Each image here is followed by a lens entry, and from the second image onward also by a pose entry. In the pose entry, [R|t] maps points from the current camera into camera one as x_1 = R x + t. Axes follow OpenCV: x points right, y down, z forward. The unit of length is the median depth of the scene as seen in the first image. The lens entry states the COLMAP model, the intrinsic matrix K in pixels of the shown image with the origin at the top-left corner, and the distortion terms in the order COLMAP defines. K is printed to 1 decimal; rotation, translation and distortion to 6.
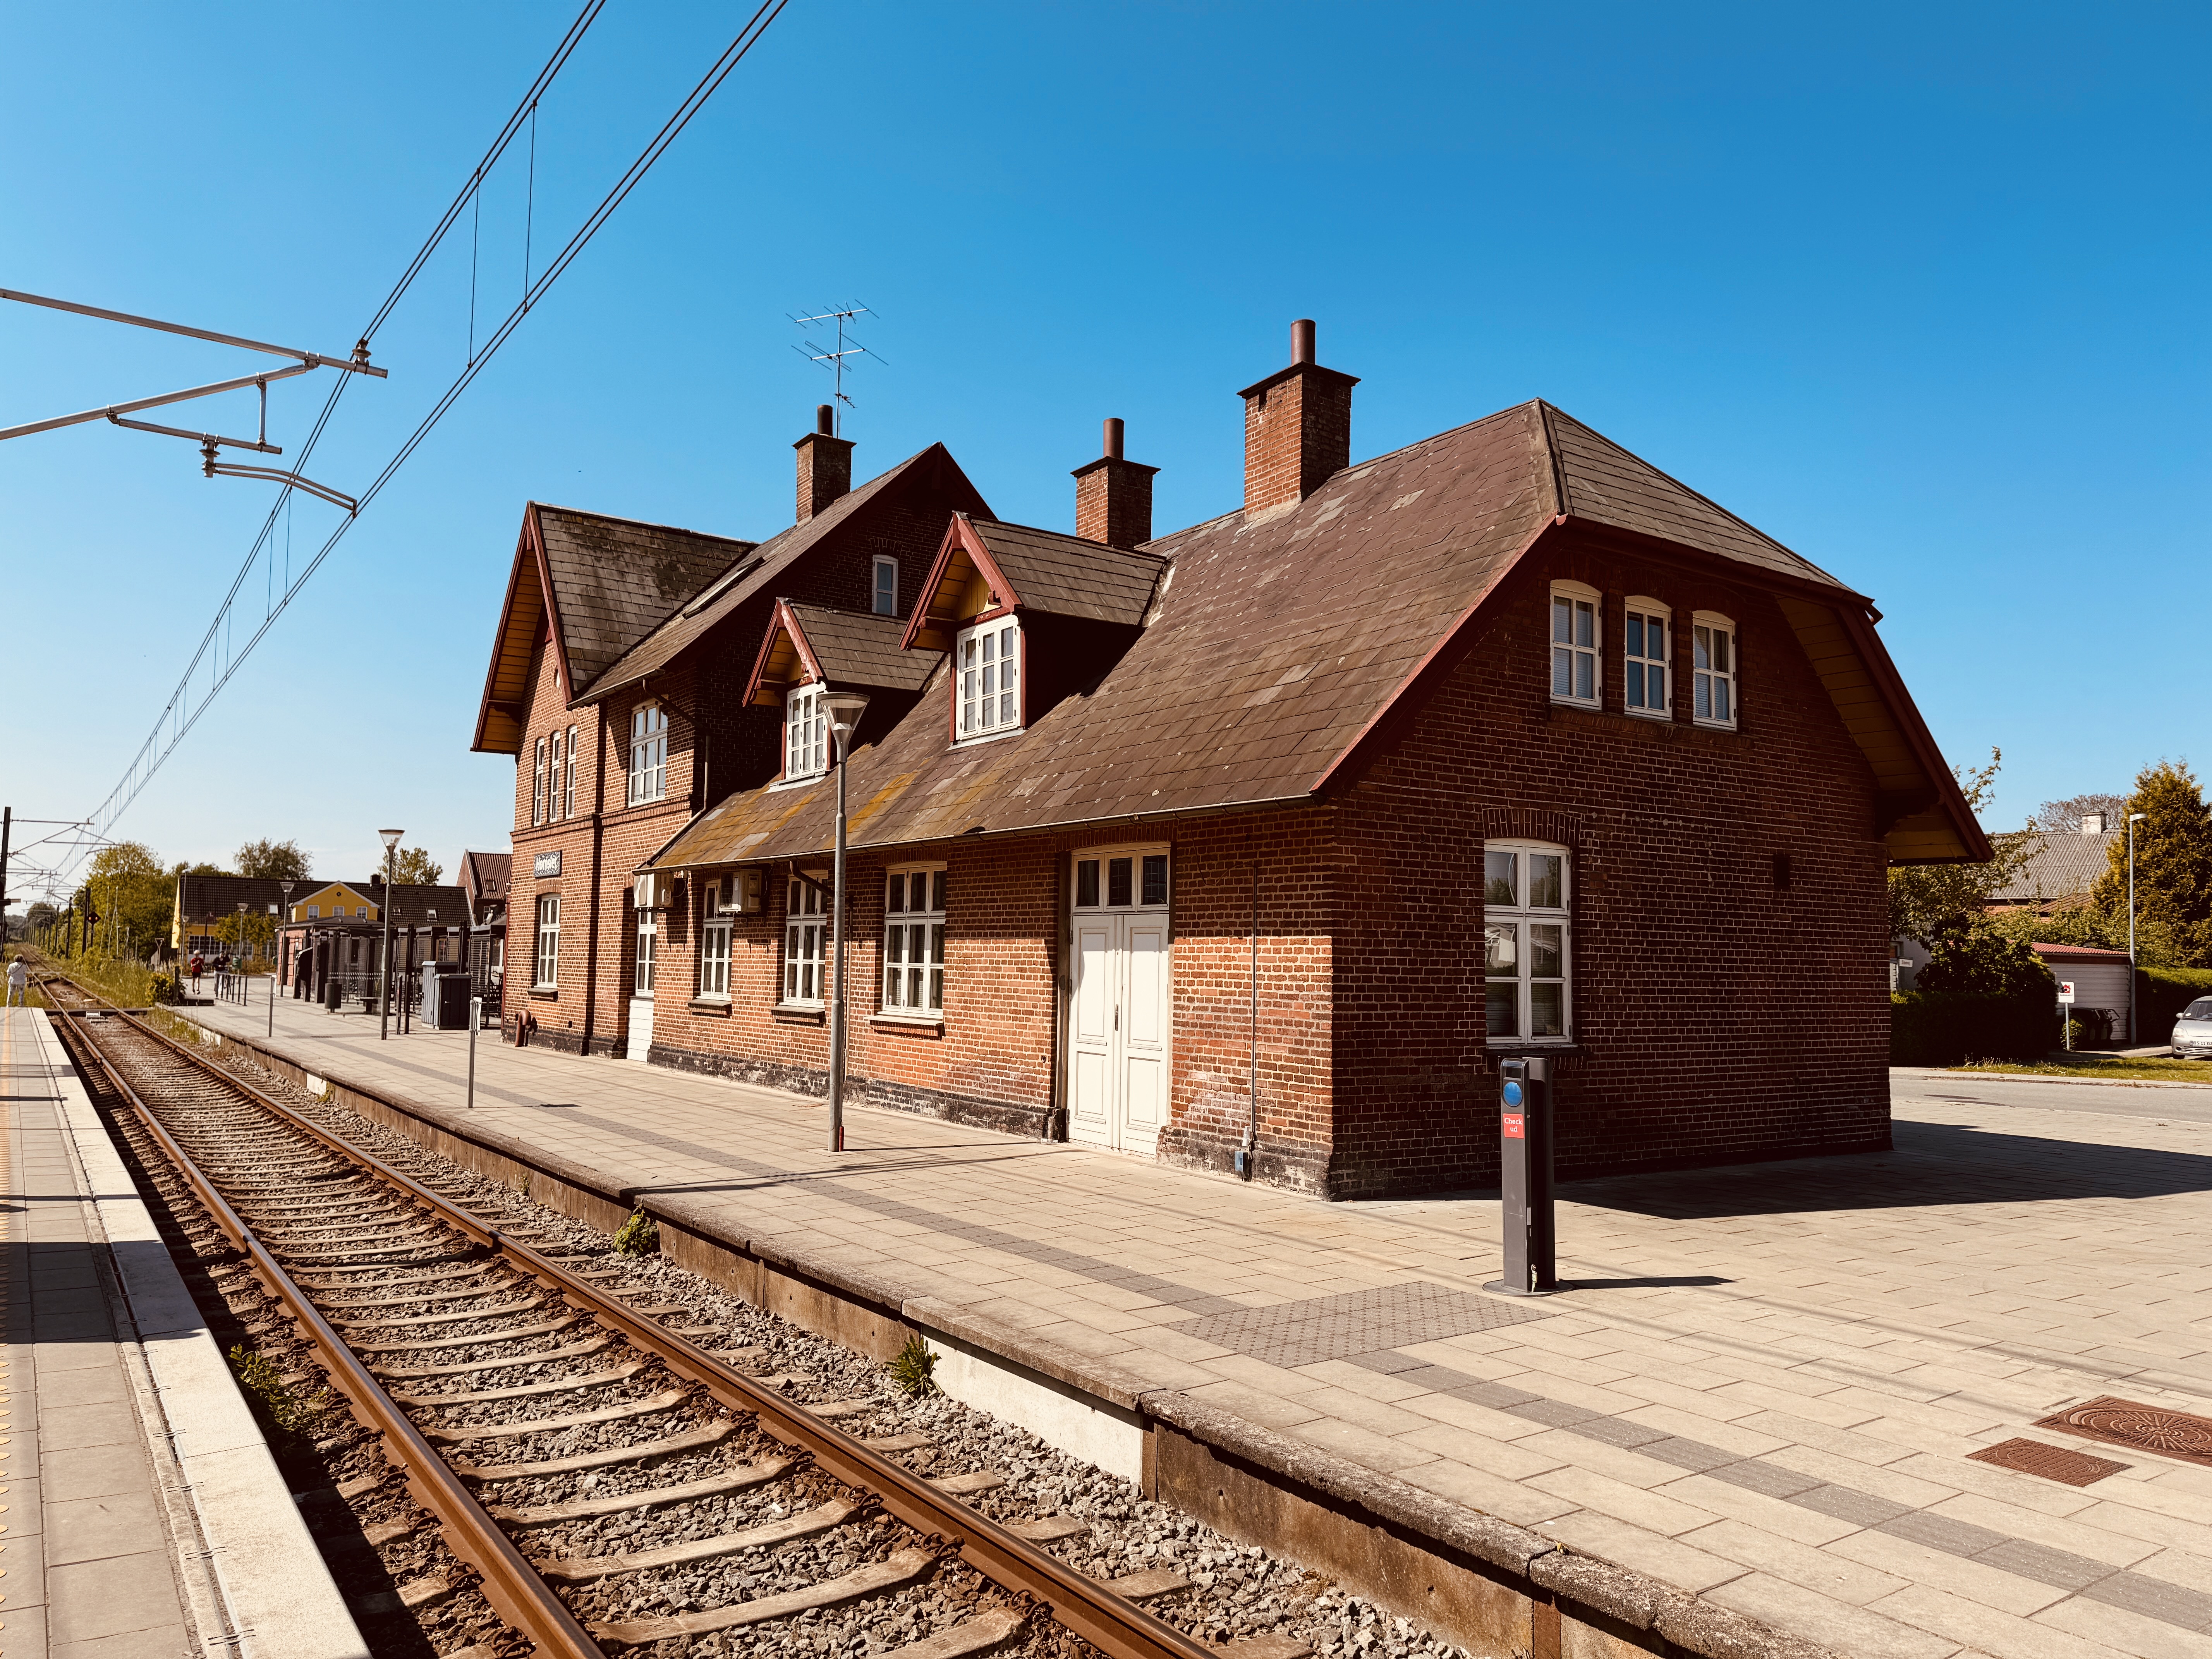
lens RADIAL K [[1546.7, 0, 1094.9], [0, 1546.7, 836.1], [0, 0, 1]] dist [0.181212, -0.333392]
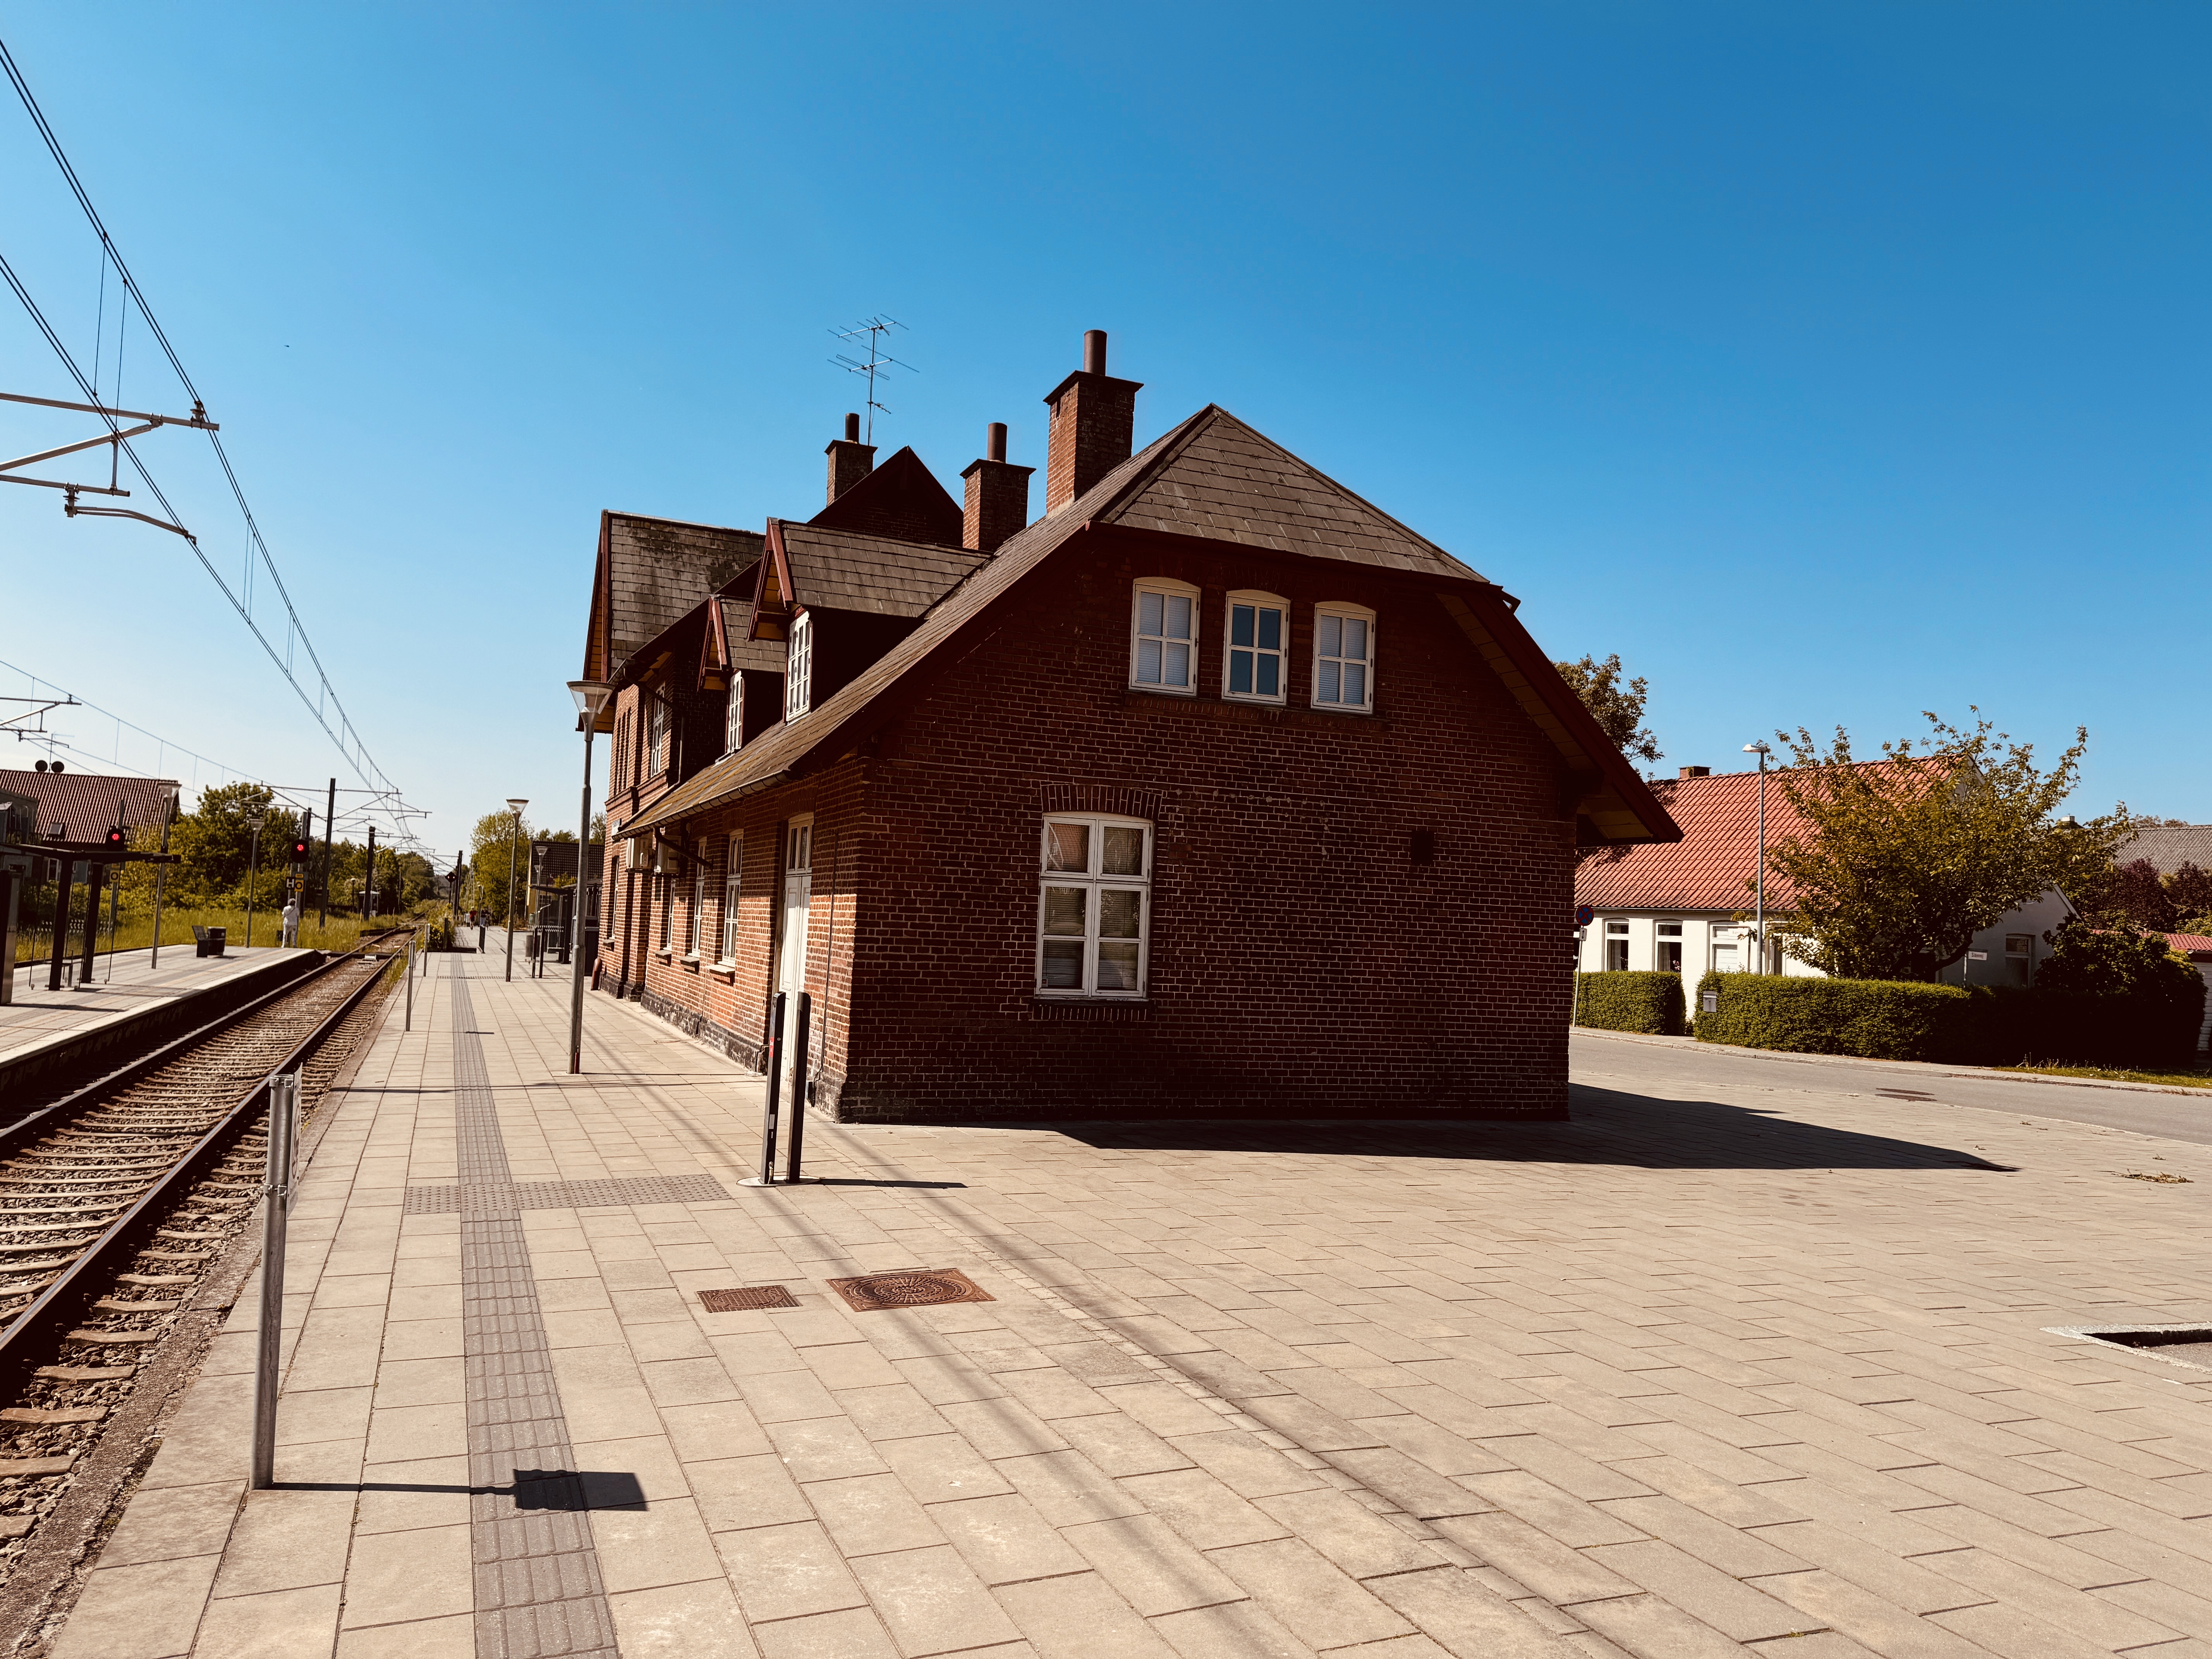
lens RADIAL K [[1545.5, 0, 1103.2], [0, 1545.5, 842.3], [0, 0, 1]] dist [0.165682, -0.267466]
pose [[0.978075, 0.014509, -0.207745, 0.487141], [-0.010850, 0.999765, 0.018742, 0.002175], [0.207968, -0.016077, 0.978003, -0.069249]]
